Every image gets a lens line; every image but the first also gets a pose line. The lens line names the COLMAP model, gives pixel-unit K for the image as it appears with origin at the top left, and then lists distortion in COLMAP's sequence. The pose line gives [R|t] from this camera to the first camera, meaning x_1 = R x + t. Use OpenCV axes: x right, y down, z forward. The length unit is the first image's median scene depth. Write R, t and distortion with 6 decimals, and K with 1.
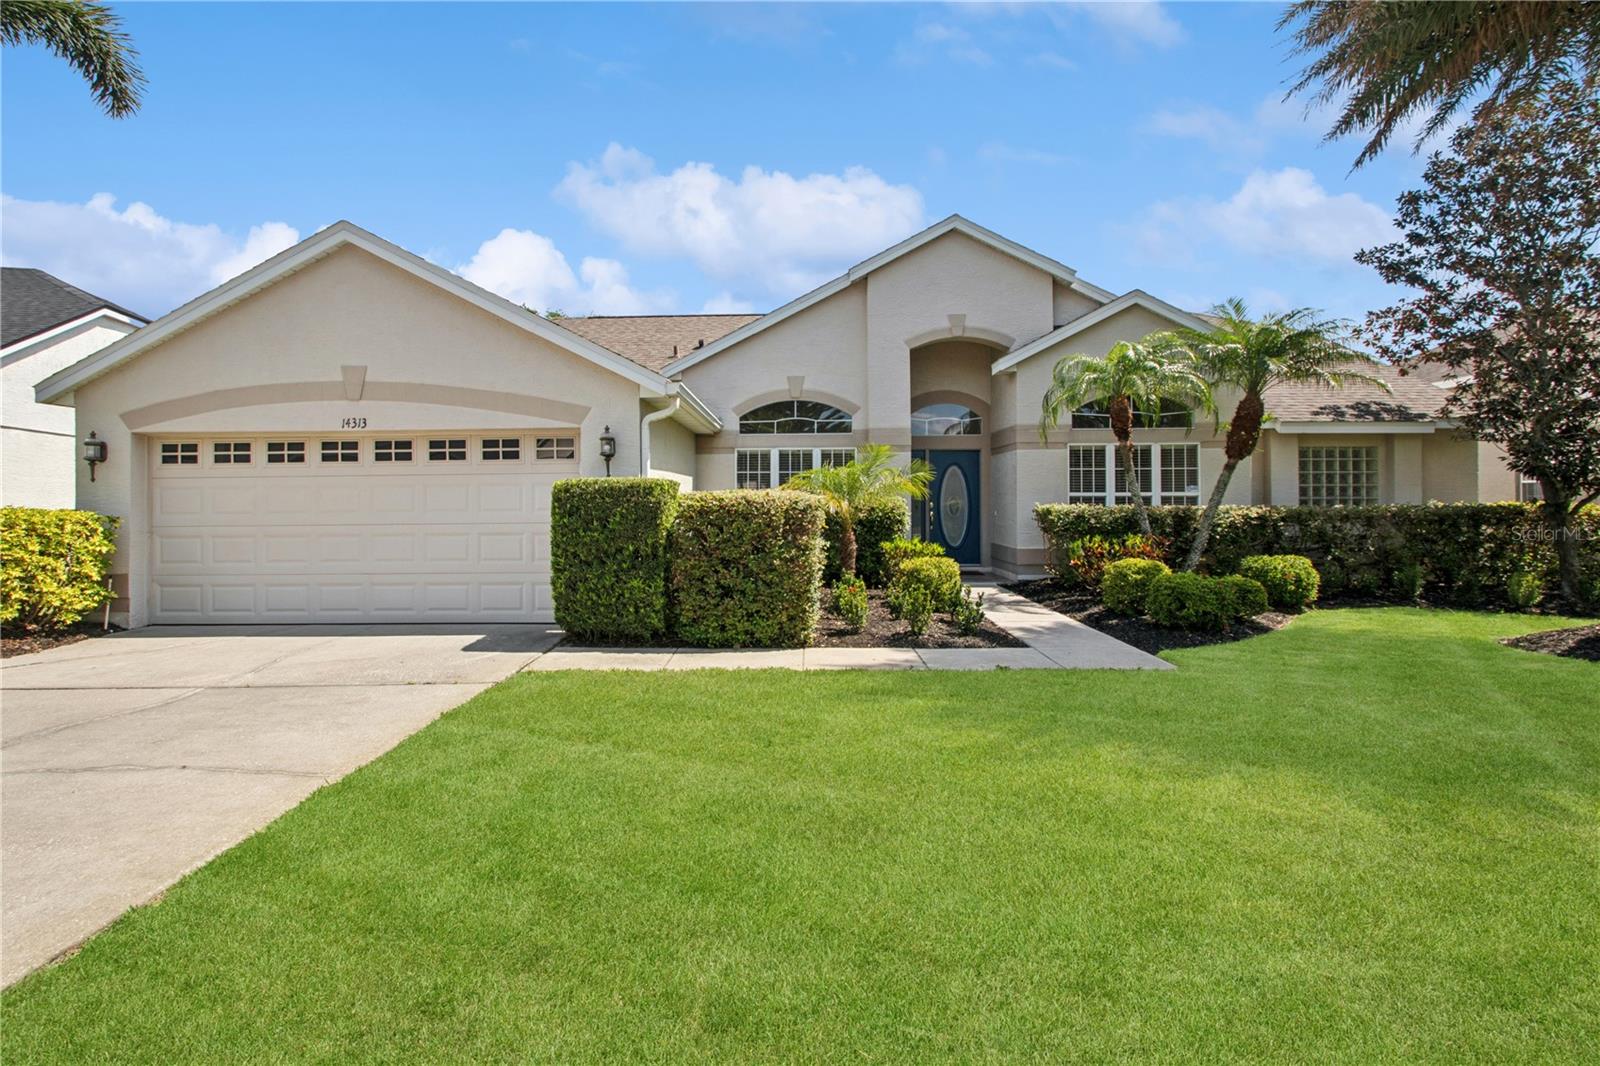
lens RADIAL K [[773.9, 0, 787.6], [0, 773.9, 498.4], [0, 0, 1]] dist [-0.000912, -0.000287]
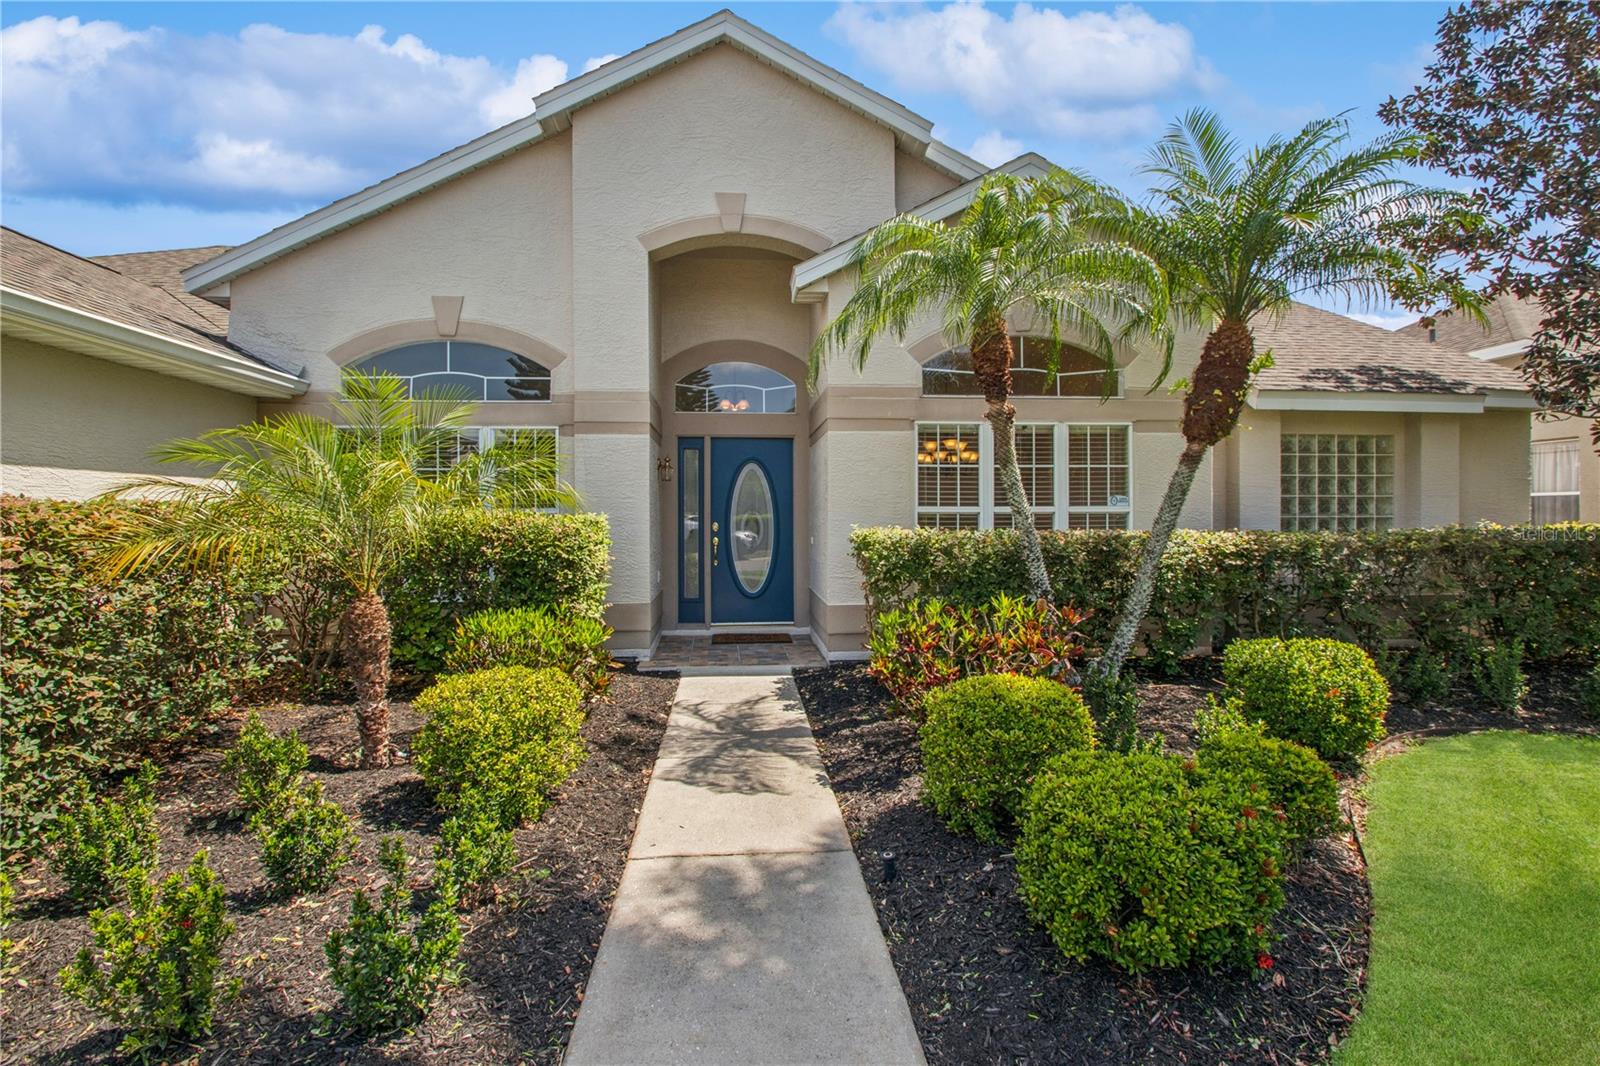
lens RADIAL K [[820.7, 0, 803.9], [0, 820.7, 524.5], [0, 0, 1]] dist [-0.015566, -0.000355]
pose [[0.991029, -0.000245, 0.133646, 0.202043], [-0.001514, 0.999914, 0.013059, -0.002160], [-0.133638, -0.013145, 0.990943, 0.414137]]
